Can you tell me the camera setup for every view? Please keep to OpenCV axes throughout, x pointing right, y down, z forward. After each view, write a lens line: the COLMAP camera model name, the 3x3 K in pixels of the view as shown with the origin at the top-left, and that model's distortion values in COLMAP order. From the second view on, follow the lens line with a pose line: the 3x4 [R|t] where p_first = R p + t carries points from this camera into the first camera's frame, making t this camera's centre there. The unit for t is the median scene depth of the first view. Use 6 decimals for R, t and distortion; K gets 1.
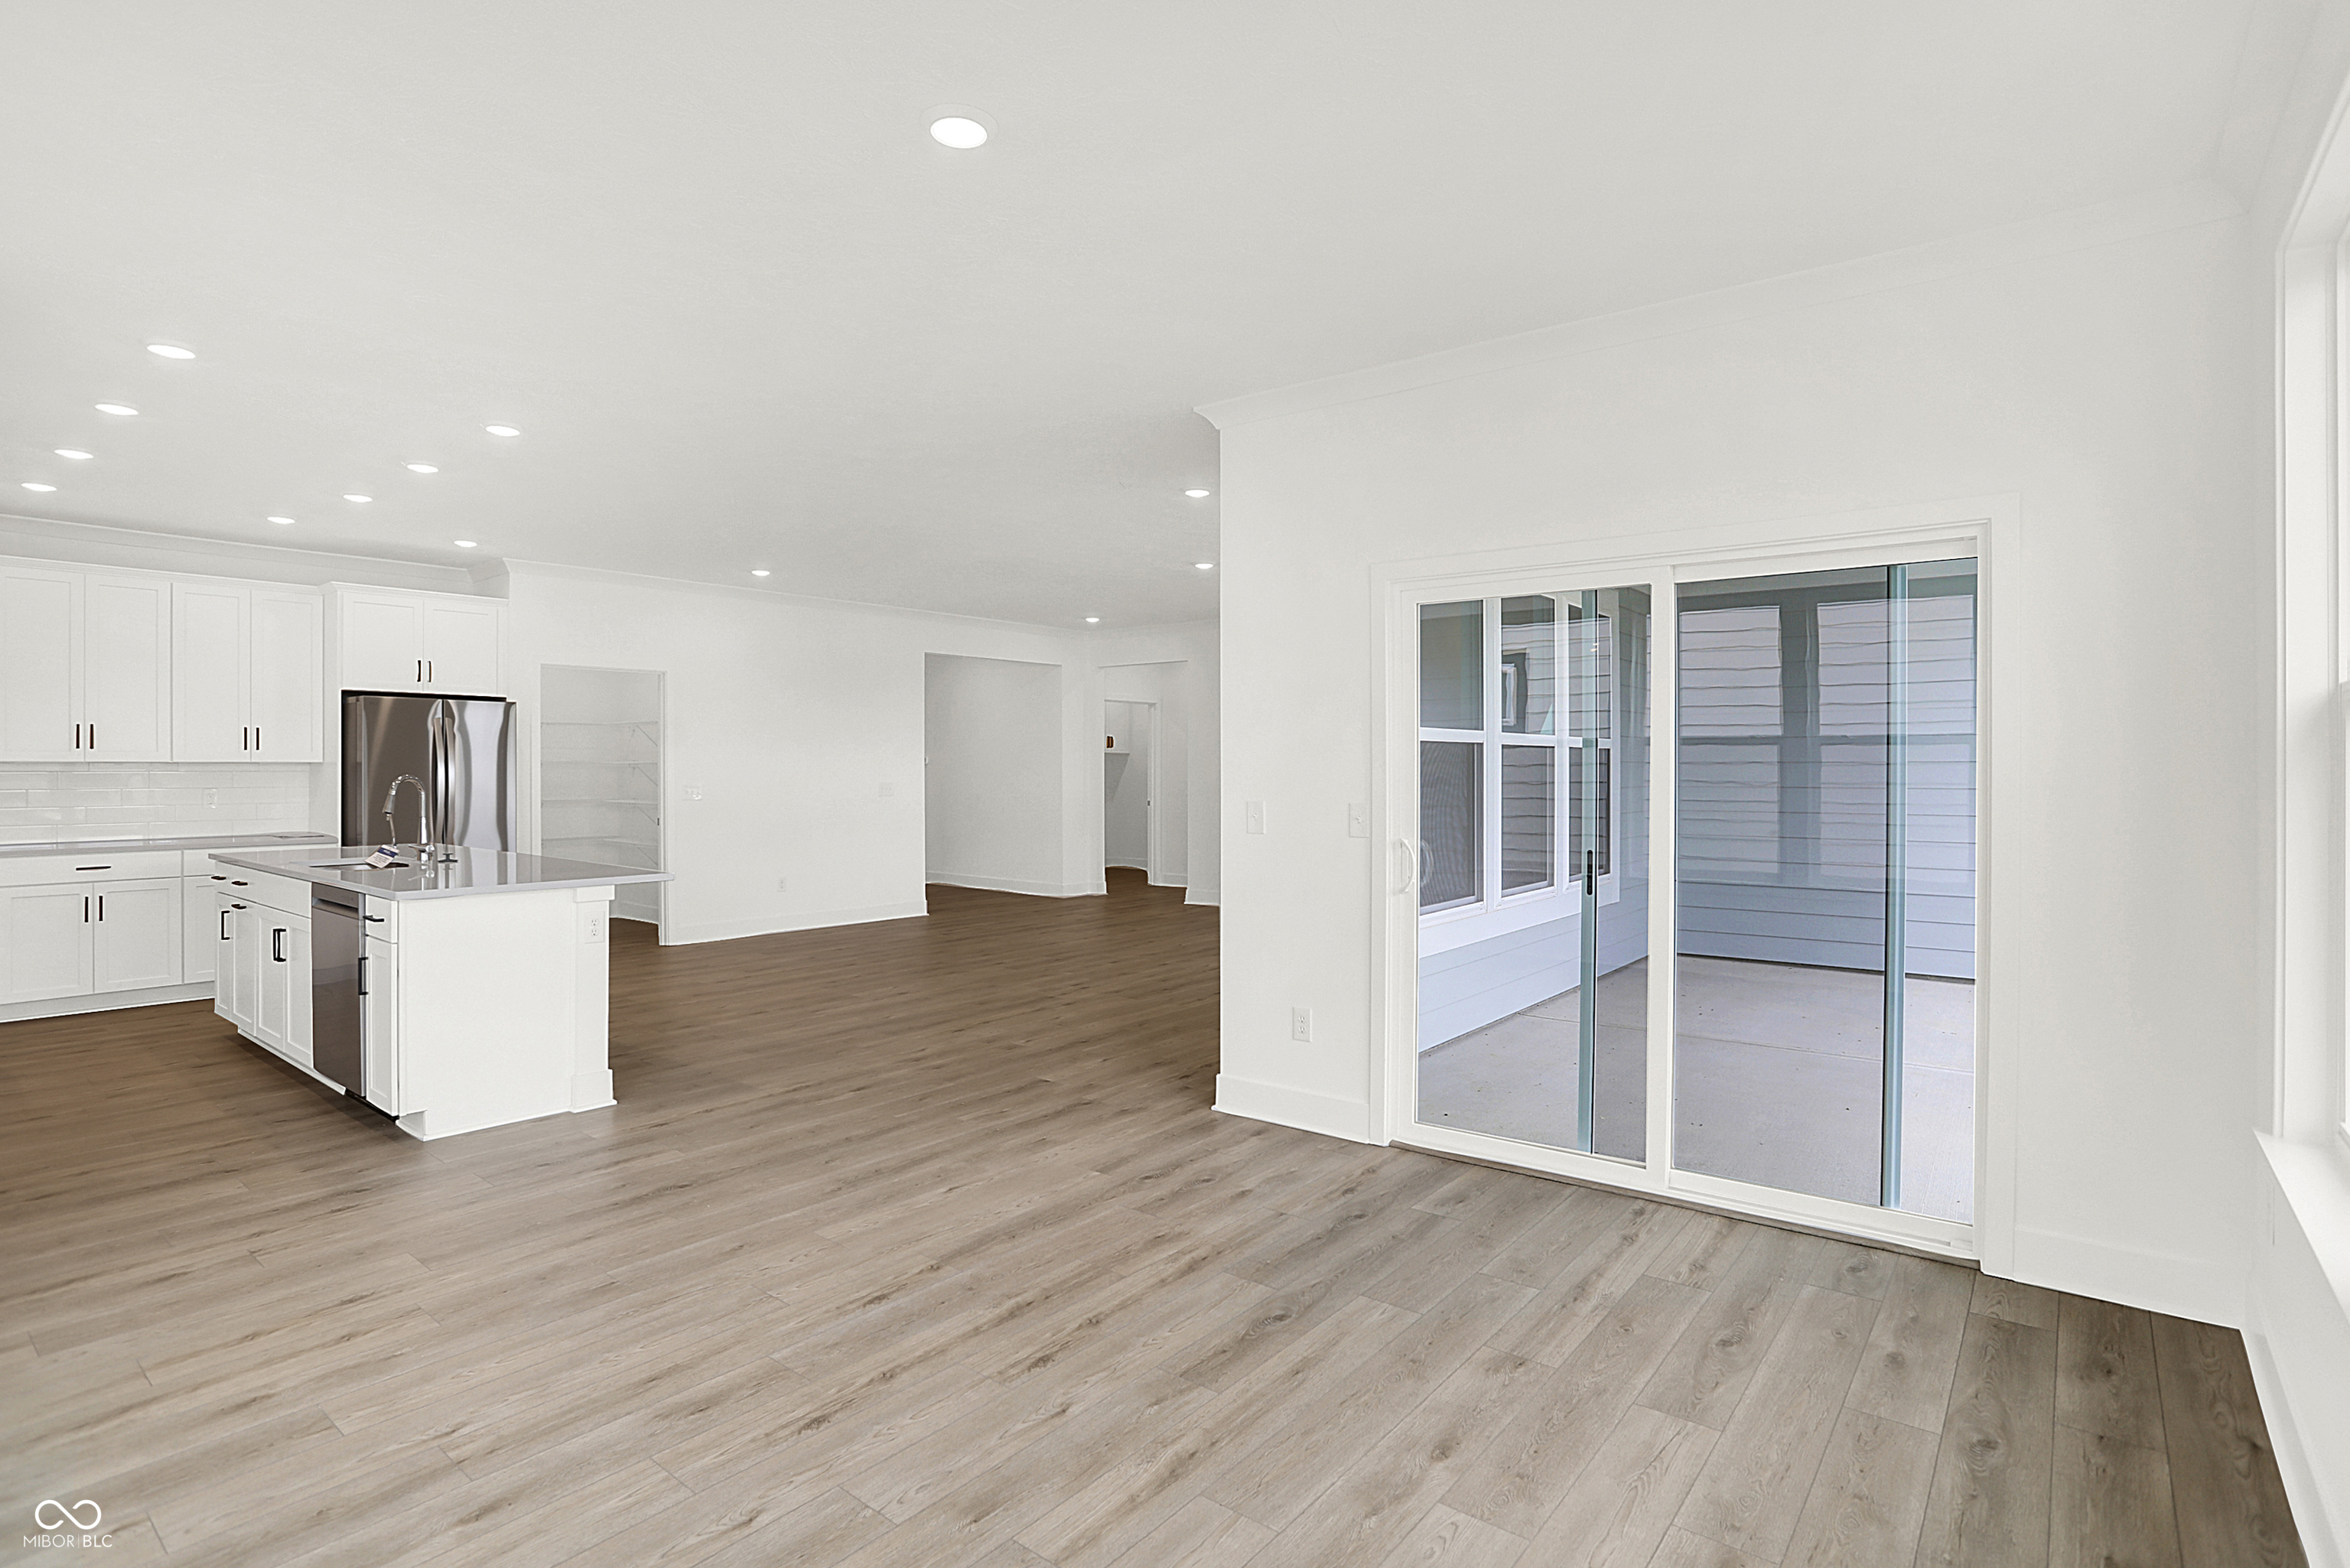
lens RADIAL K [[1170.2, 0, 1172.4], [0, 1170.2, 765.6], [0, 0, 1]] dist [-0.059189, 0.024673]
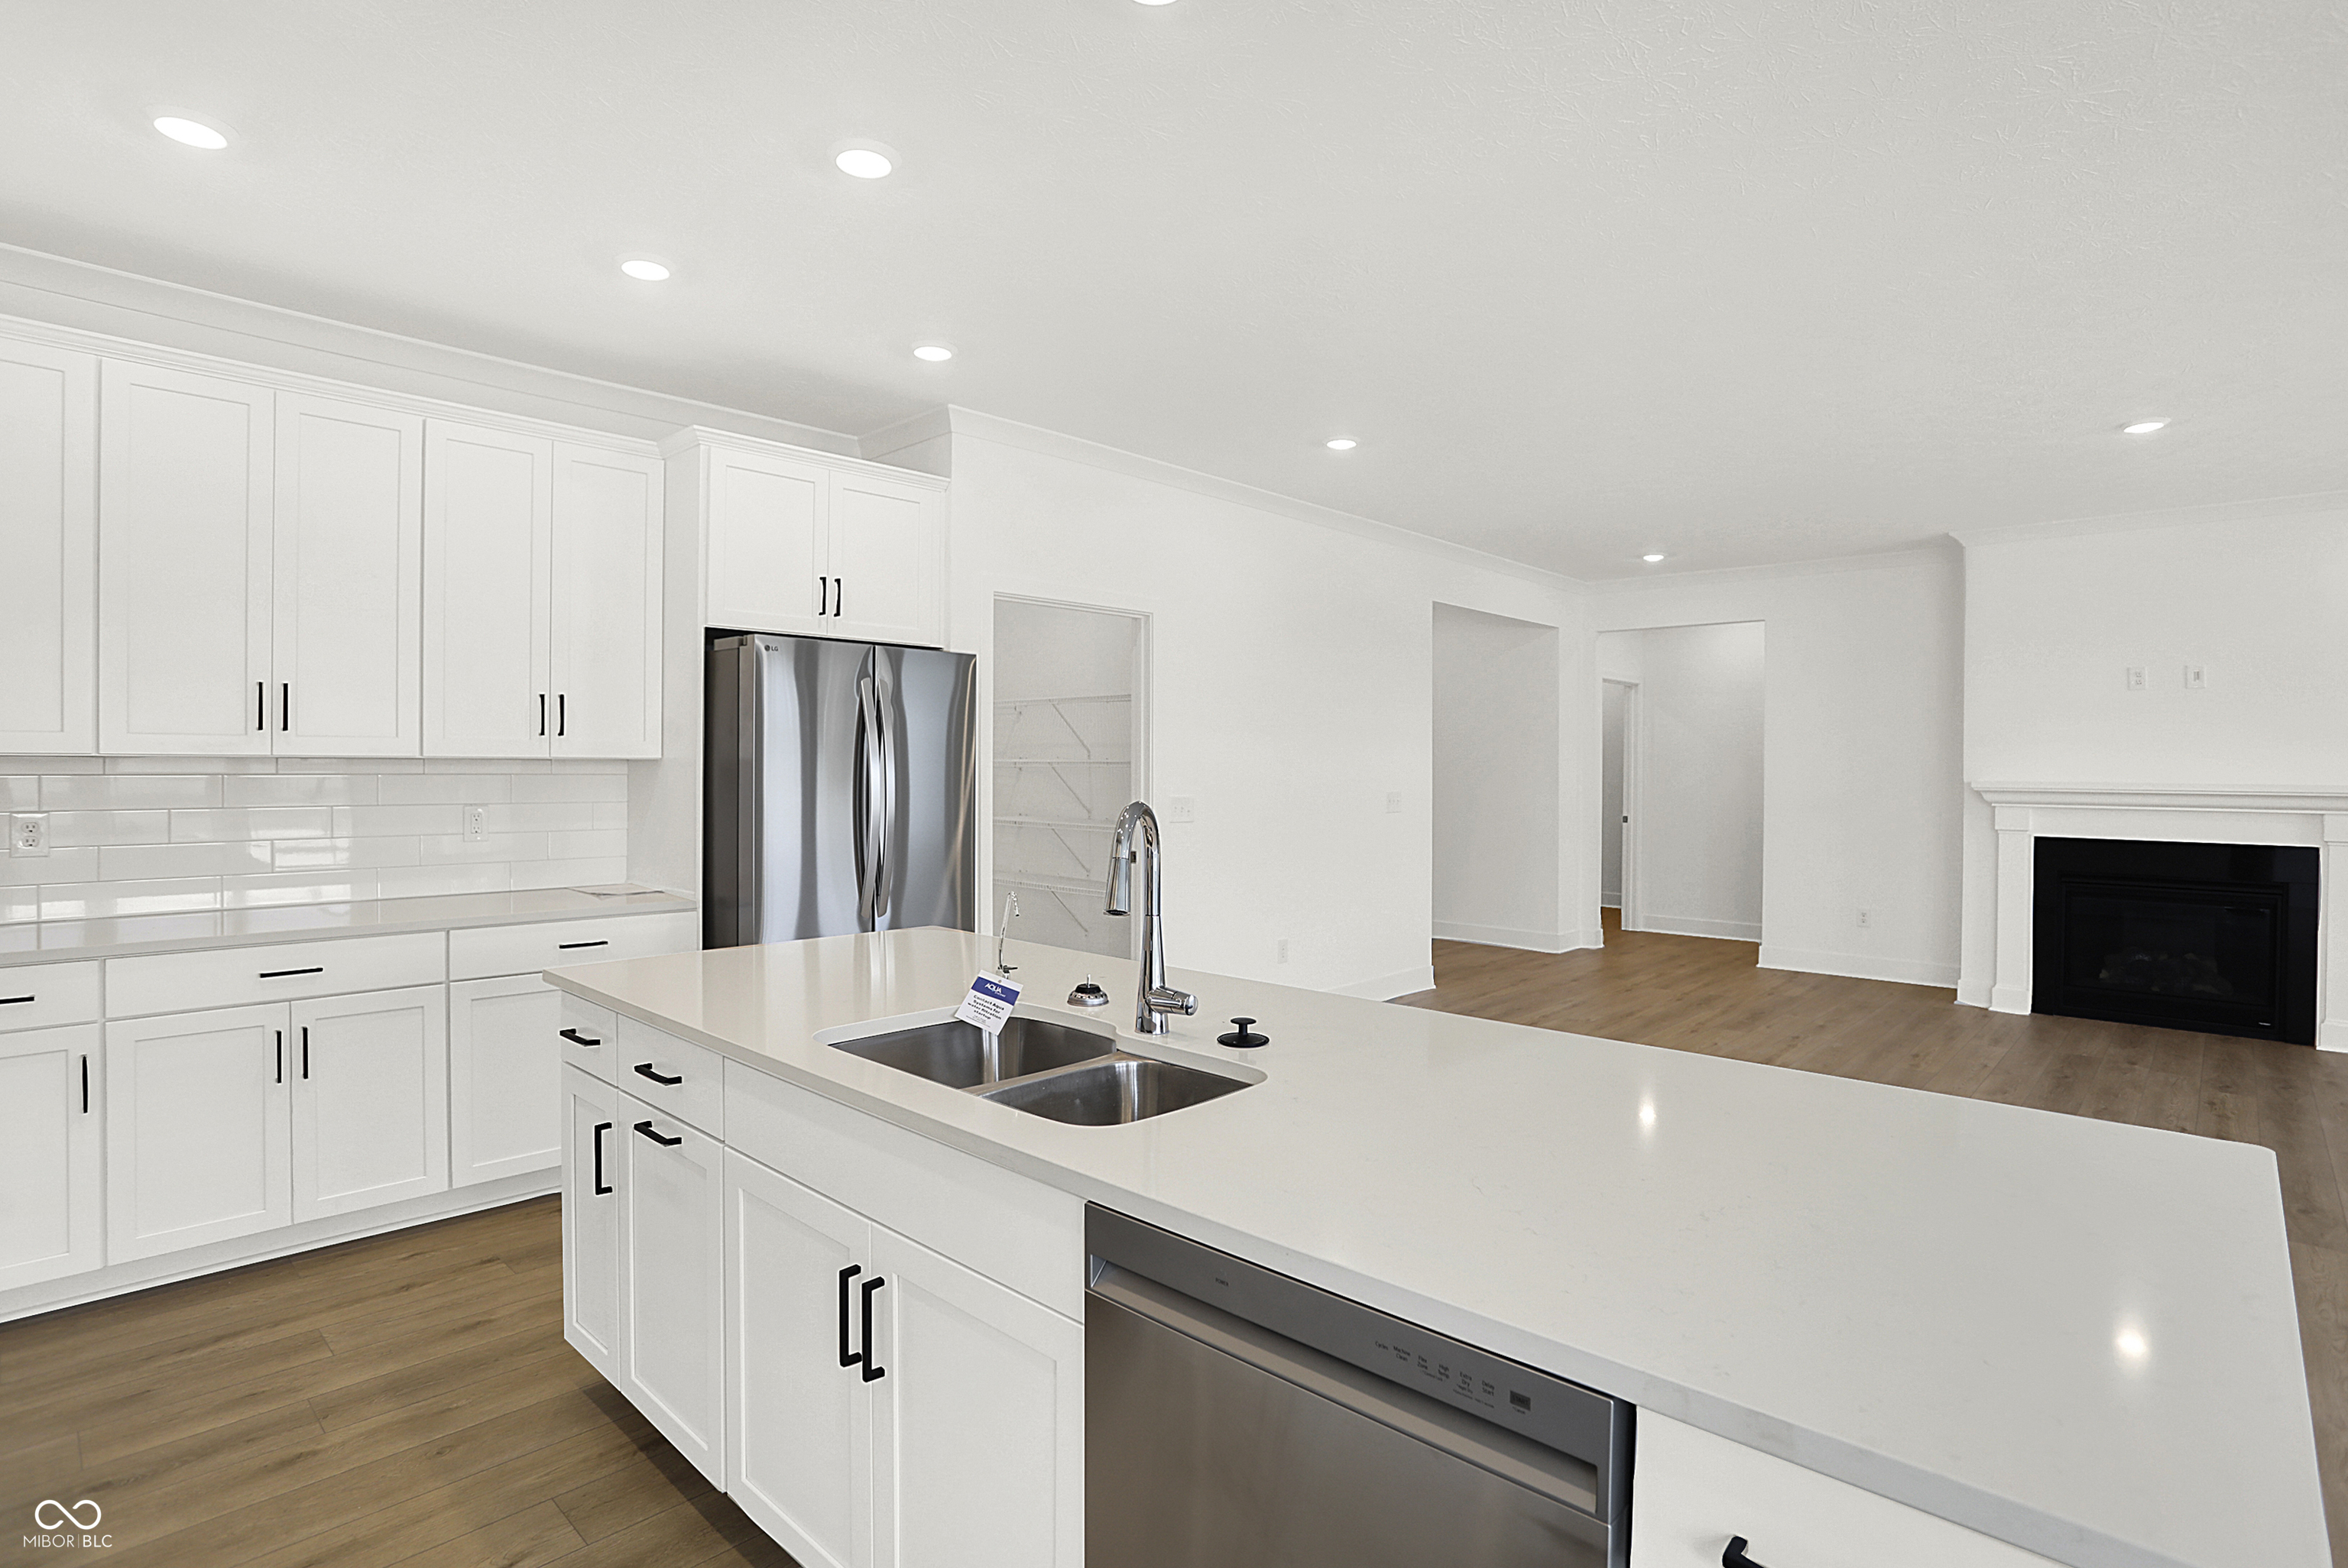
lens RADIAL K [[1167.8, 0, 1168.3], [0, 1167.8, 769.8], [0, 0, 1]] dist [-0.069230, 0.027201]
pose [[0.996650, 0.005937, -0.081568, -0.892768], [-0.005471, 0.999967, 0.005933, -0.004628], [0.081600, -0.005467, 0.996650, 0.906523]]
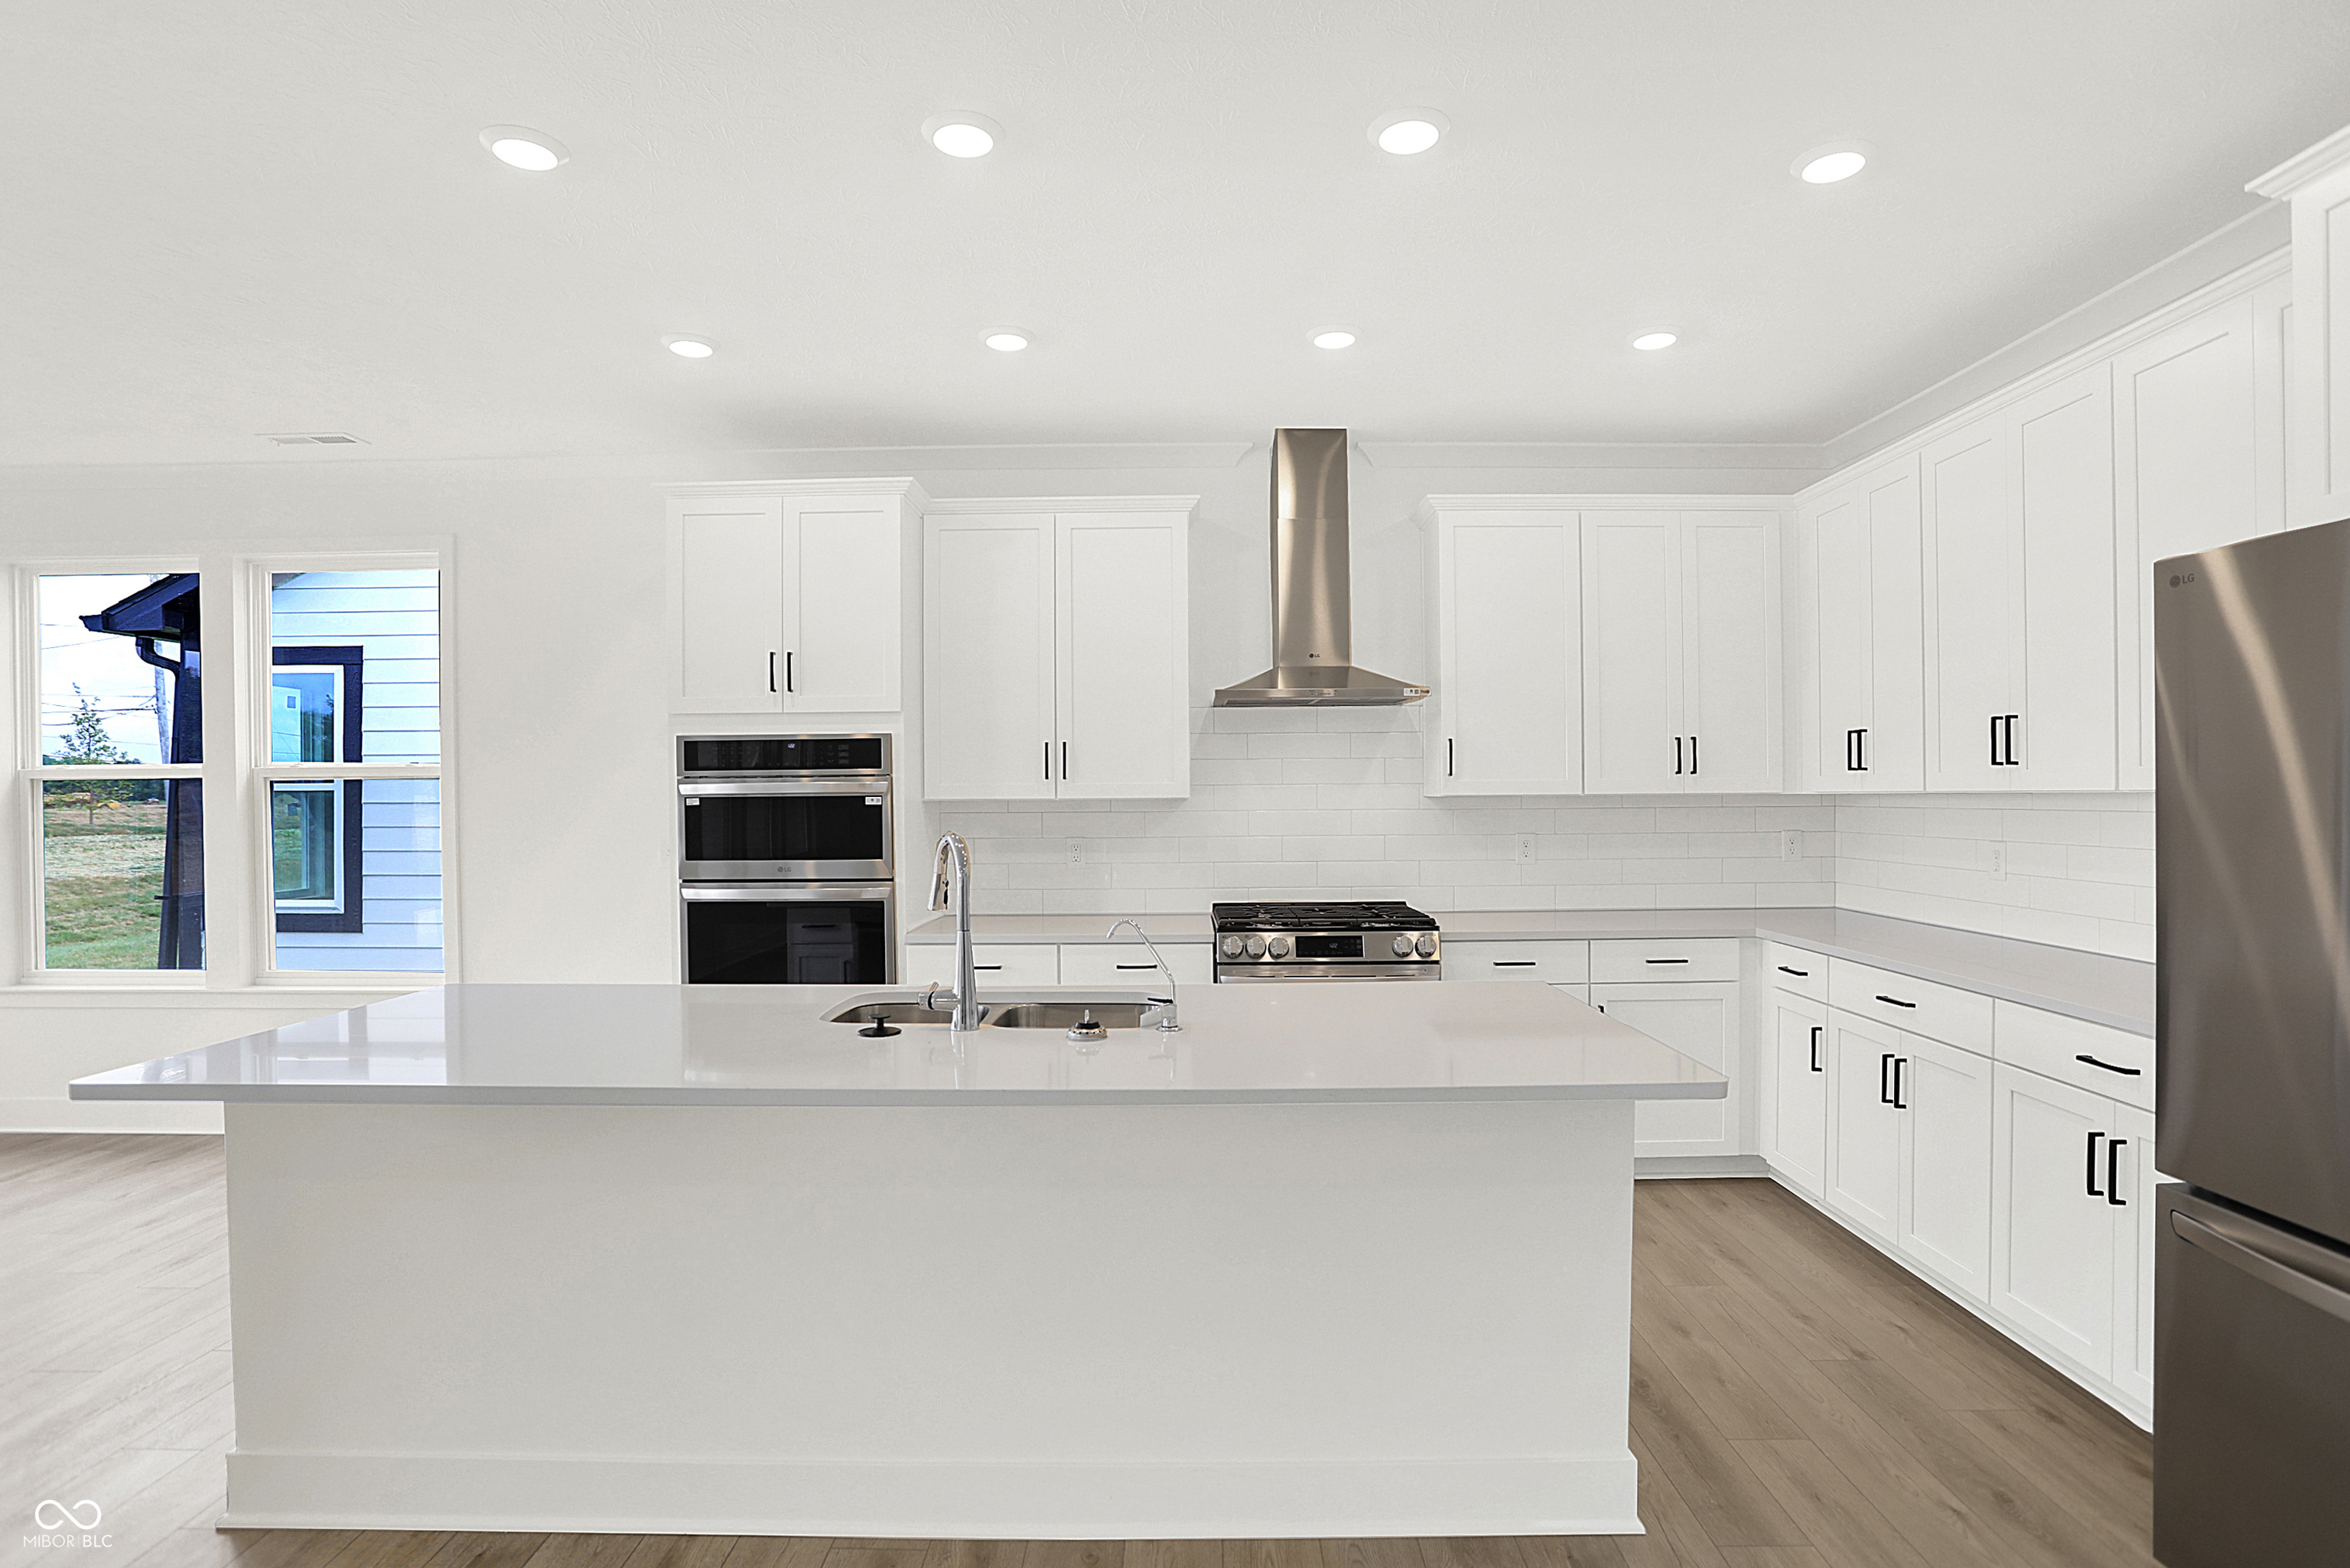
lens RADIAL K [[1178.0, 0, 1175.0], [0, 1178.0, 784.0], [0, 0, 1]] dist [-0.065804, 0.025083]
pose [[-0.786705, -0.000225, -0.617329, -0.634262], [0.007211, 0.999928, -0.009554, -0.007299], [0.617286, -0.011968, -0.786647, 2.026554]]
